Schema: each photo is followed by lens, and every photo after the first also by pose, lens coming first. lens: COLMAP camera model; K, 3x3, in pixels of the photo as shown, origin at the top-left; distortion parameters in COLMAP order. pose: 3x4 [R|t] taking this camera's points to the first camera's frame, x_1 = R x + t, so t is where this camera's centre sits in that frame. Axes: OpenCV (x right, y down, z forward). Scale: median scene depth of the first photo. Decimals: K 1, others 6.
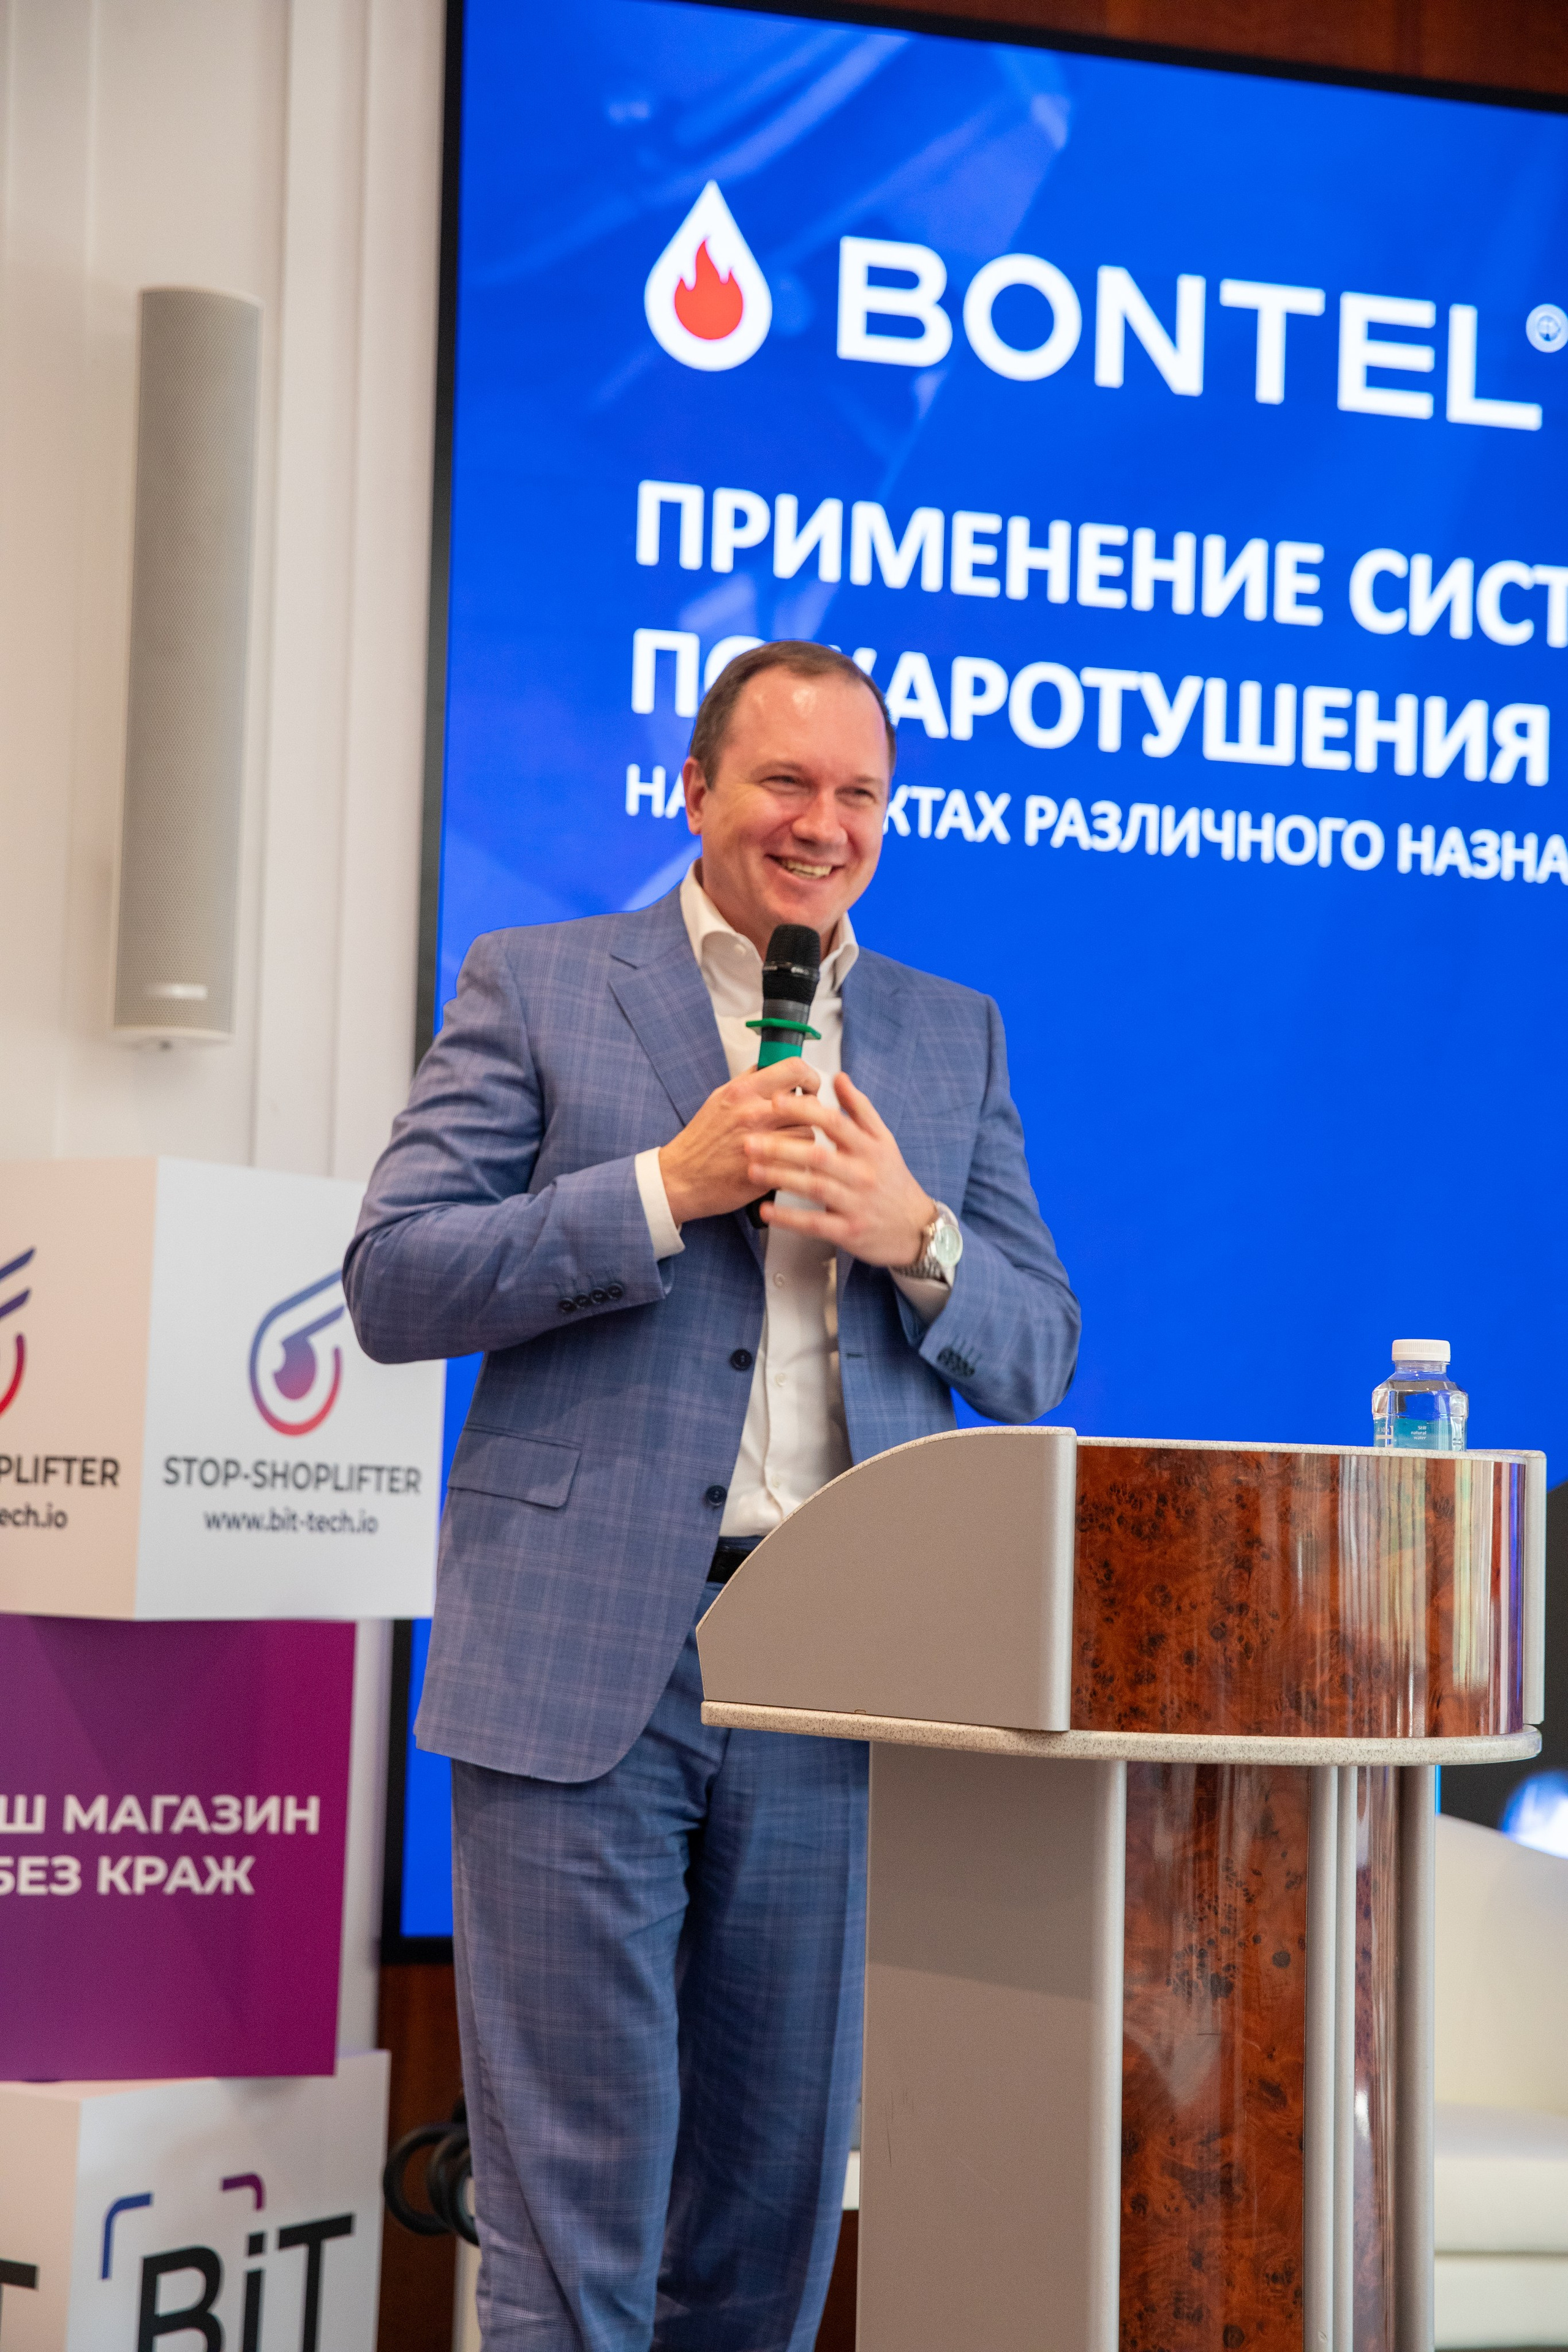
lens RADIAL K [[3929.1, 0, 785.7], [0, 3929.1, 1191.6], [0, 0, 1]] dist [0.159117, 0.106887]
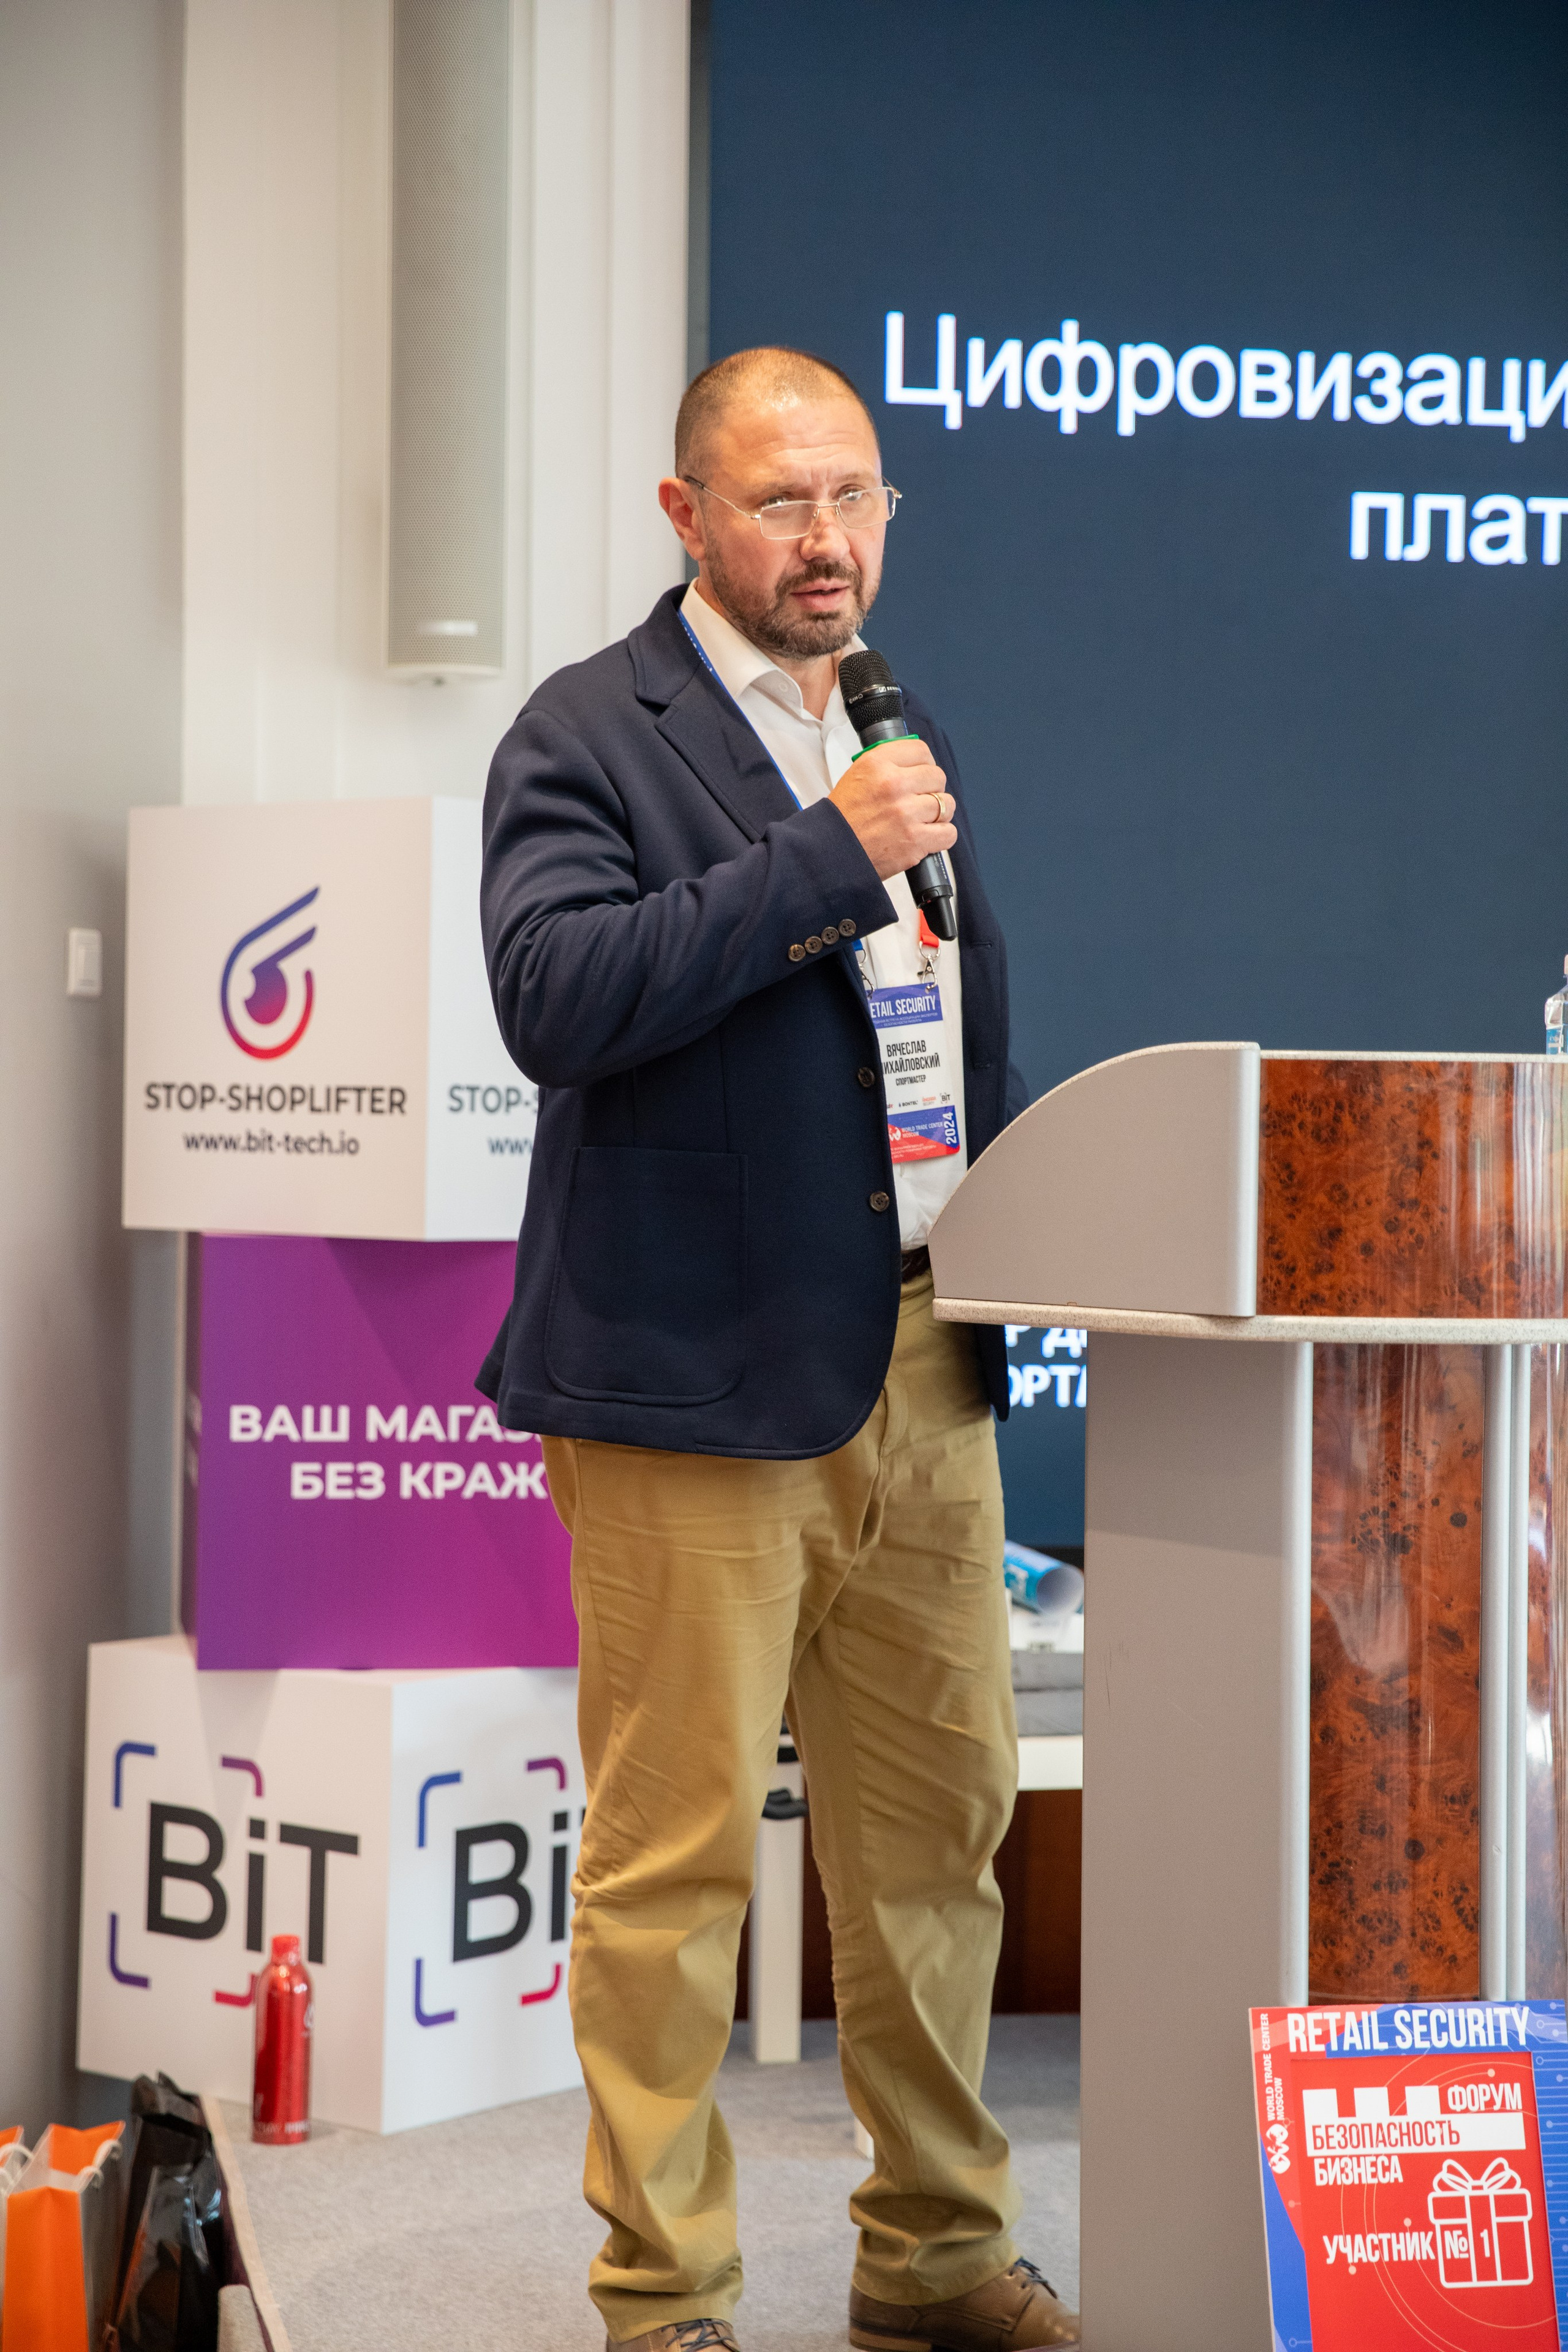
lens RADIAL K [[4354.9, 0, 780.3], [0, 4354.9, 1191.0], [0, 0, 1]] dist [0.209894, -0.073924]
pose [[0.996305, -0.014909, -0.084582, 0.026726], [0.022606, 0.995613, 0.090792, -0.007610], [0.082857, -0.092368, 0.992272, -0.136987]]
